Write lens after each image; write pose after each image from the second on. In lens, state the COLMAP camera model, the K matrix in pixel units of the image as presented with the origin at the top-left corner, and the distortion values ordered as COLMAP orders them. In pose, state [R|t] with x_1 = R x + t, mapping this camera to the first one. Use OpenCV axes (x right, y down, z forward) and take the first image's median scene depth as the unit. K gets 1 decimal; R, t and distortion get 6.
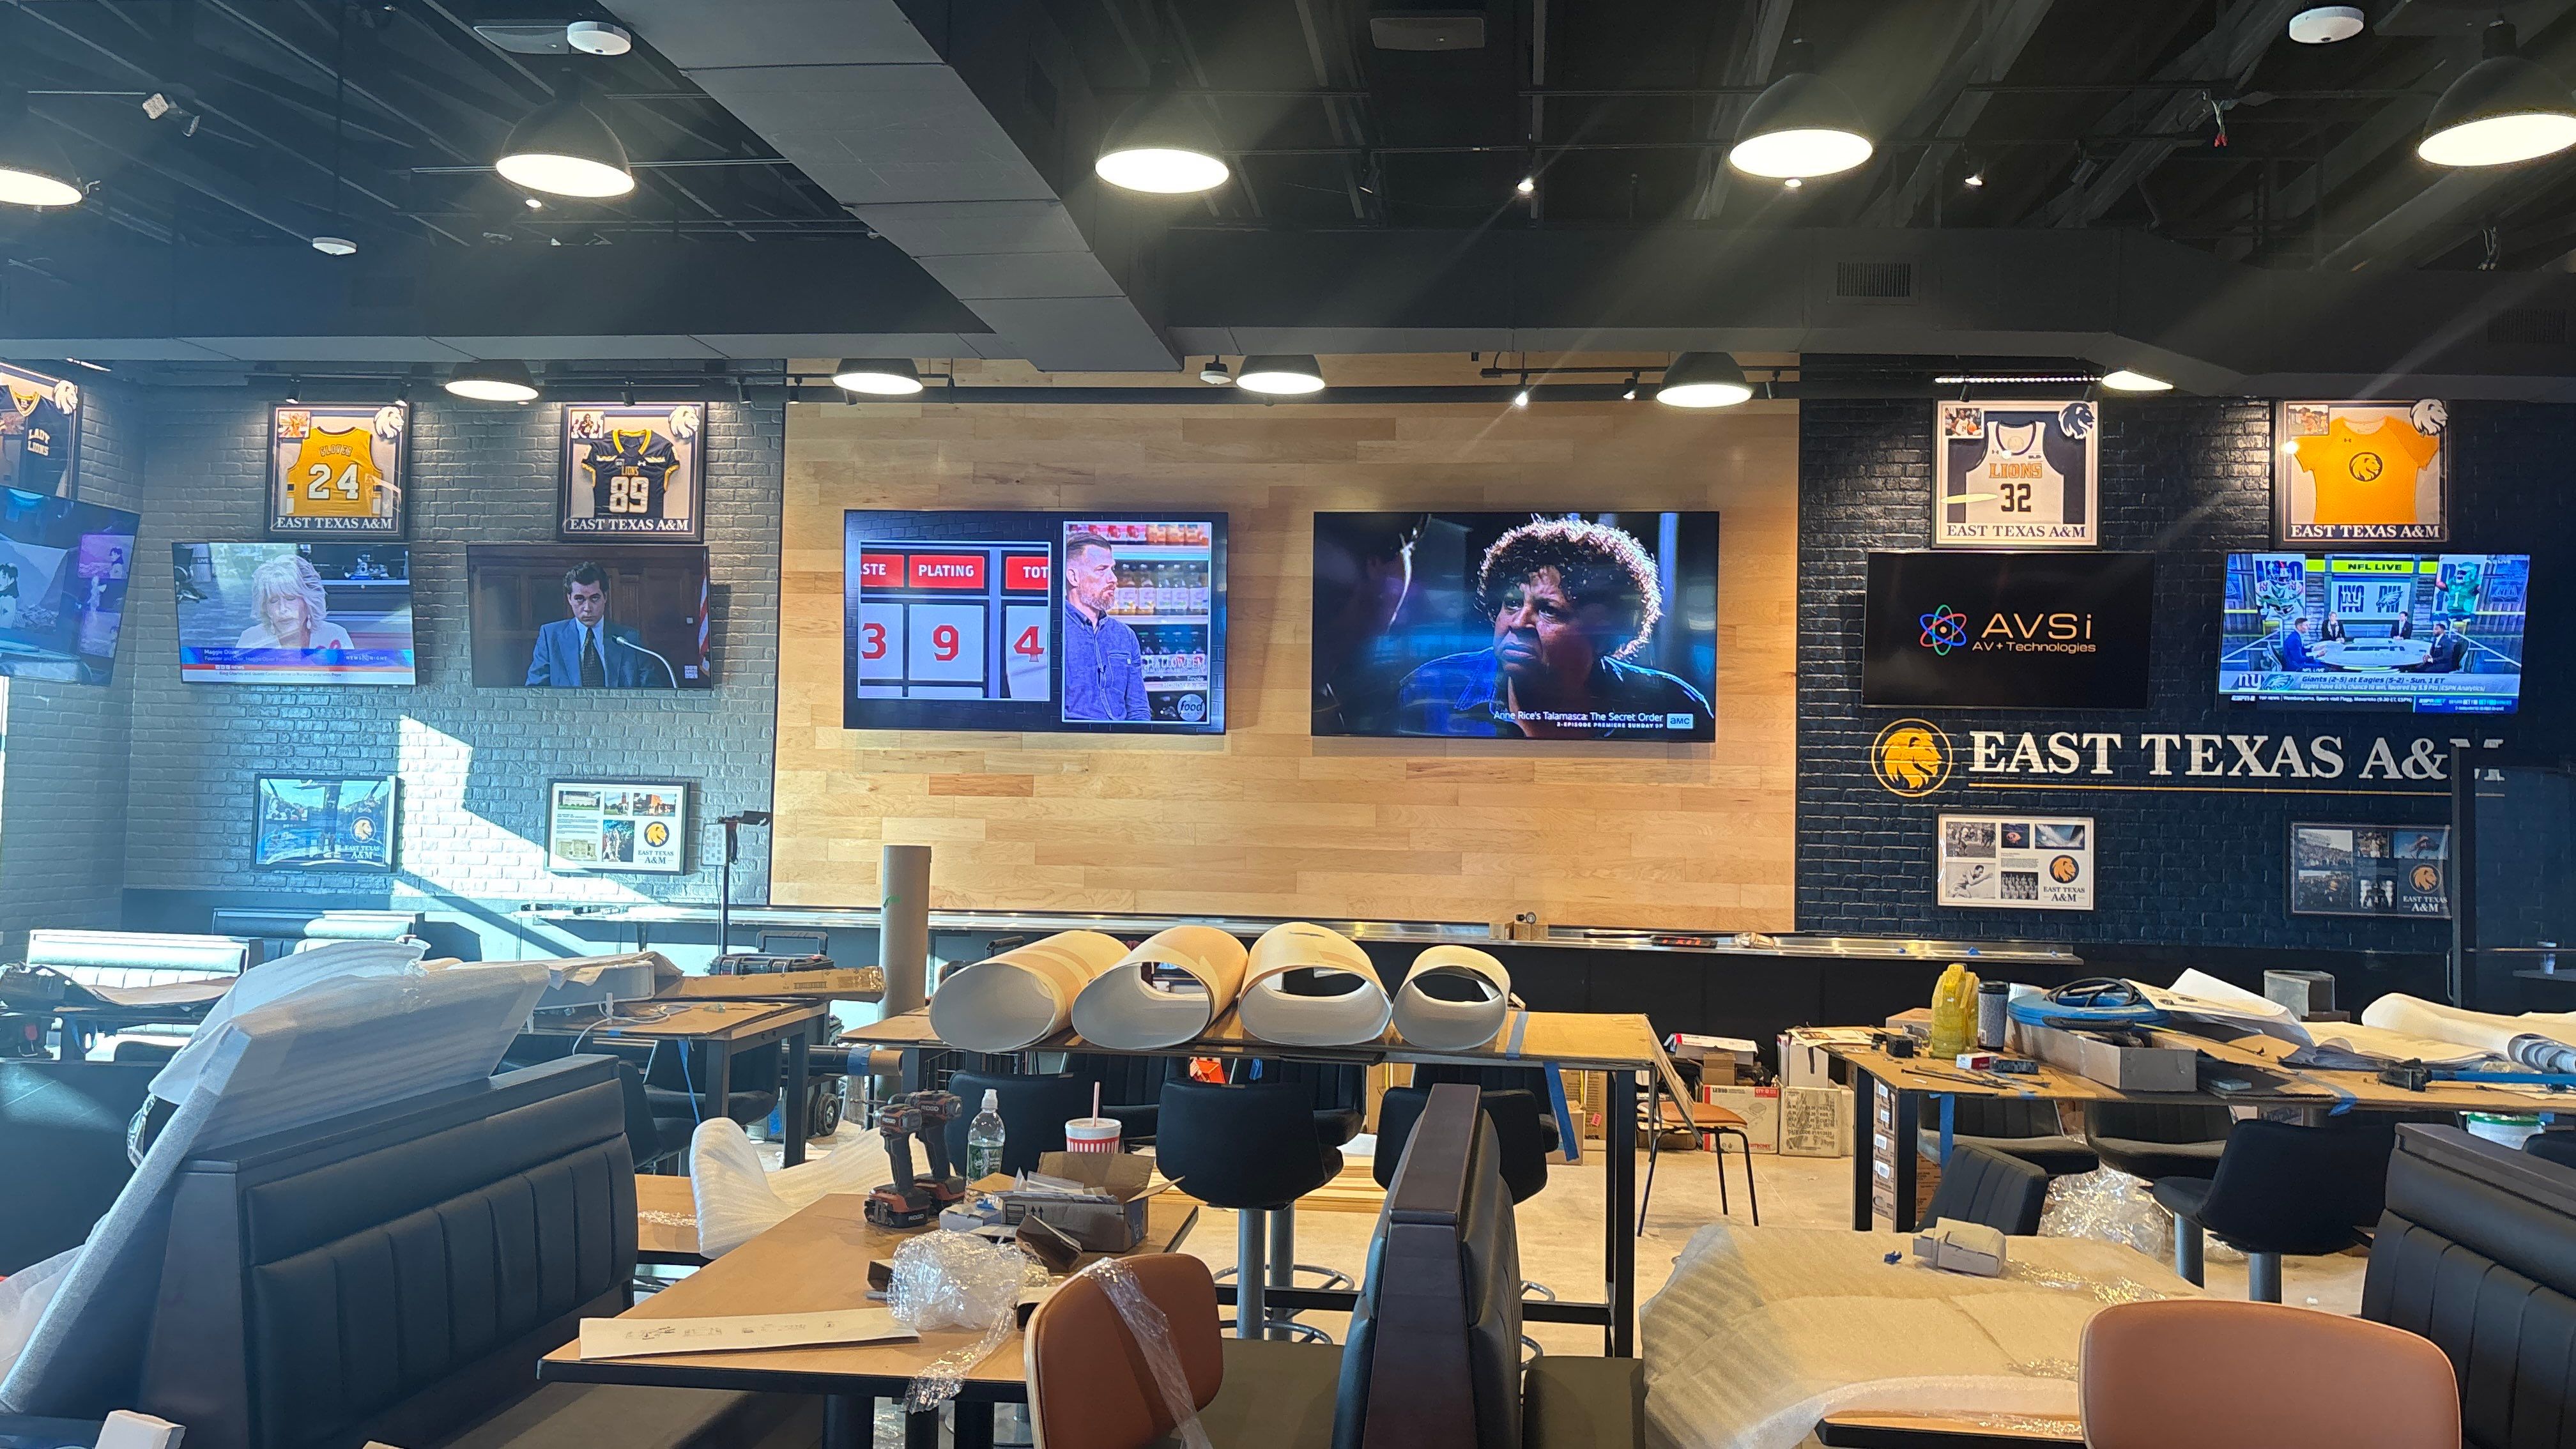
lens RADIAL K [[1848.0, 0, 1315.7], [0, 1848.0, 710.3], [0, 0, 1]] dist [0.058340, -0.063129]
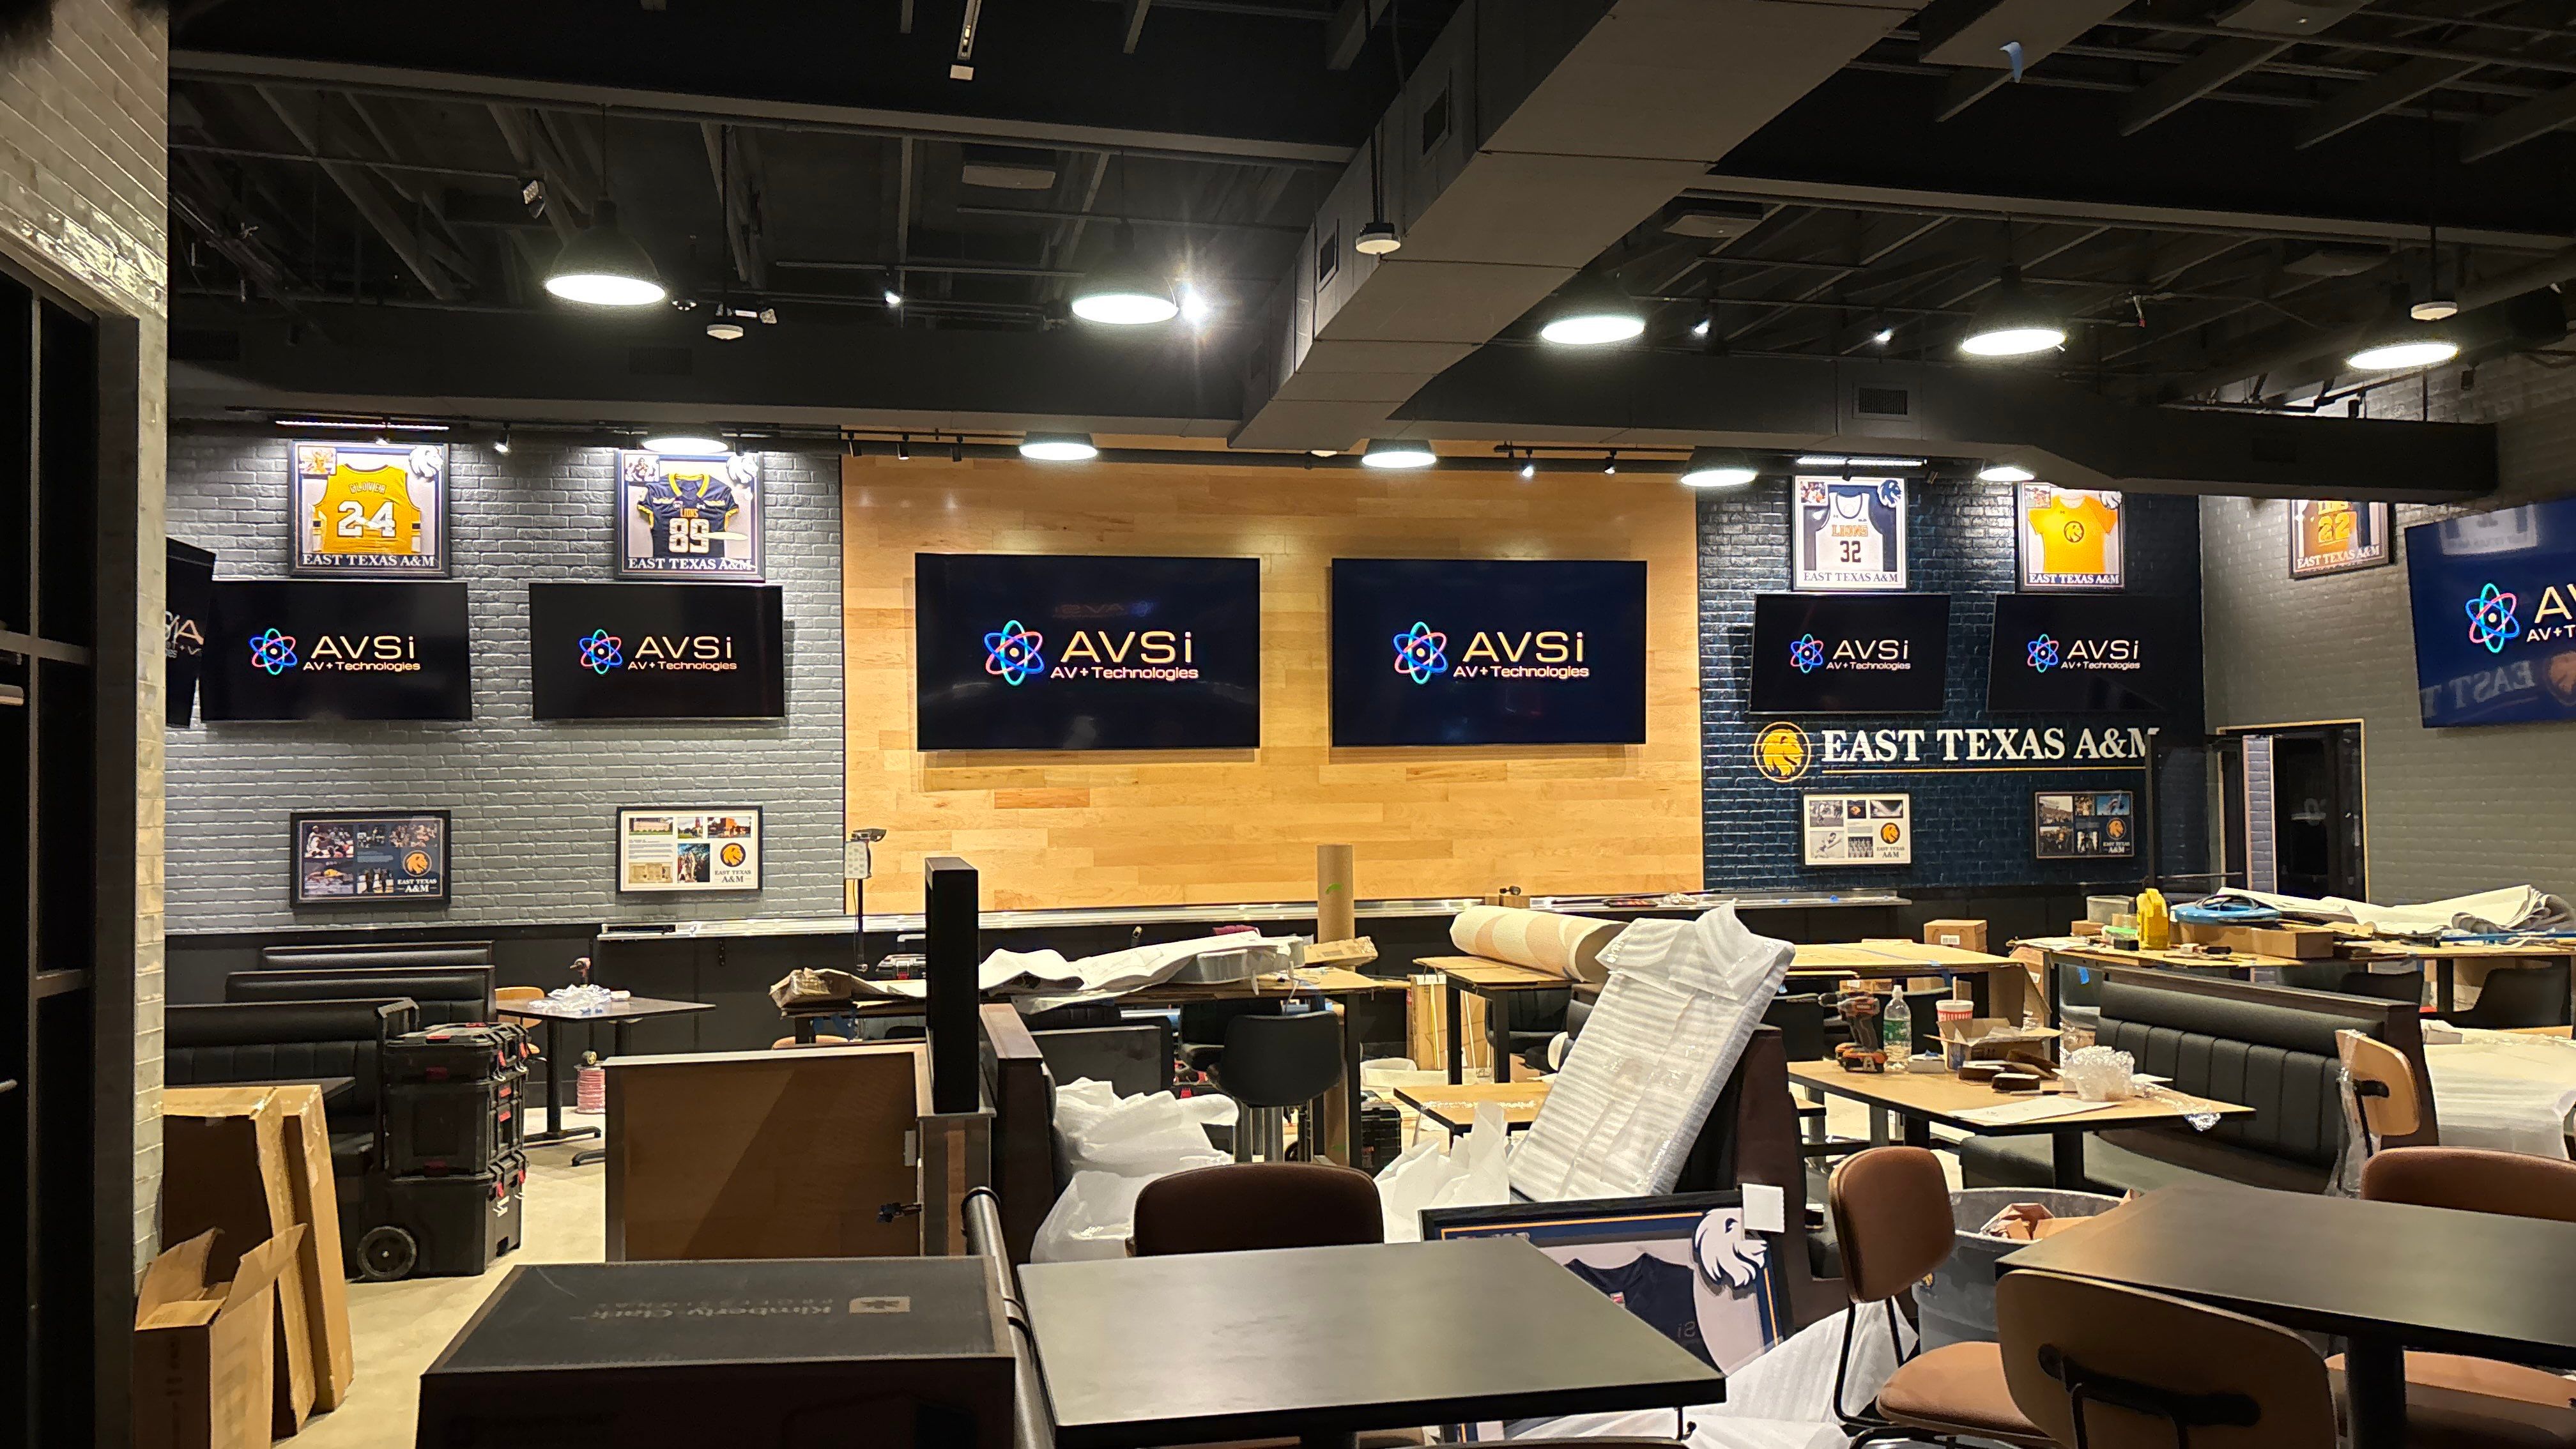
lens RADIAL K [[1848.0, 0, 1264.4], [0, 1848.0, 755.1], [0, 0, 1]] dist [0.058340, -0.063129]
pose [[0.950381, -0.027428, 0.309877, -0.429473], [0.019378, 0.999391, 0.029026, -0.017245], [-0.310484, -0.021581, 0.950333, -0.118893]]
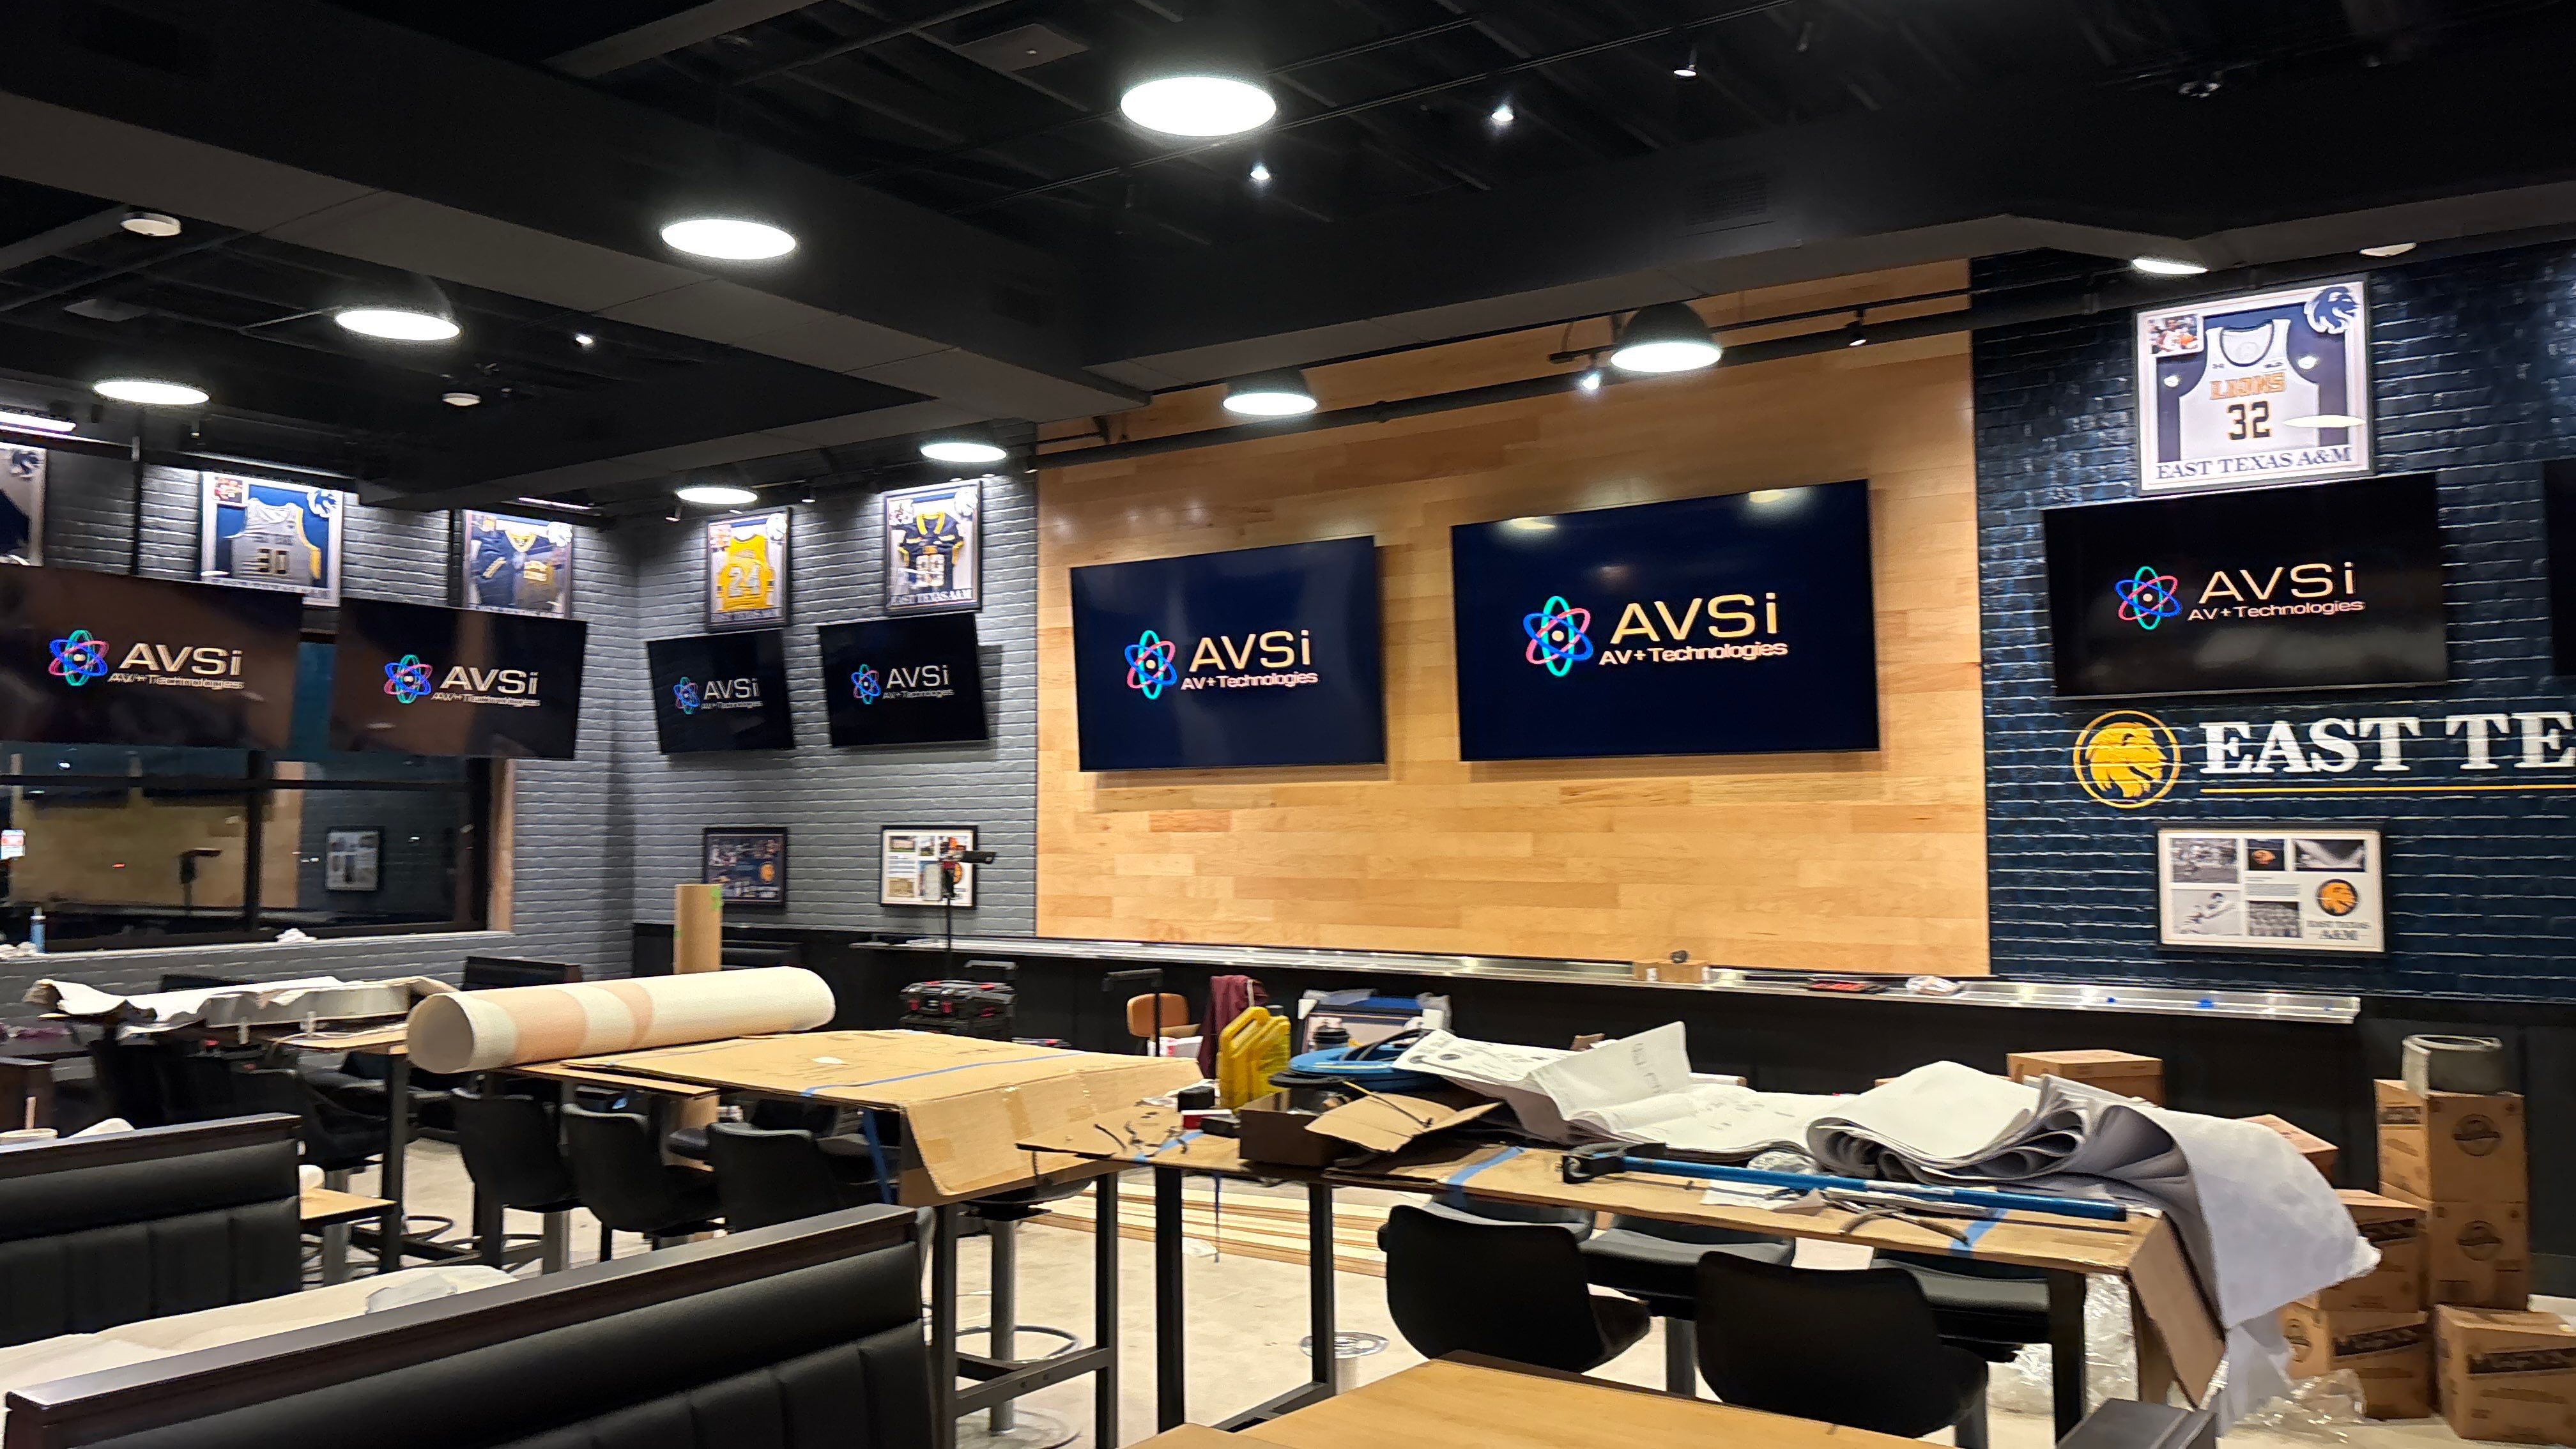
lens RADIAL K [[1848.0, 0, 1314.3], [0, 1848.0, 698.5], [0, 0, 1]] dist [0.058340, -0.063129]
pose [[0.883735, -0.055936, -0.464634, 0.390856], [0.044656, 0.998380, -0.035256, 0.012138], [0.465853, 0.010409, 0.884801, 0.129113]]
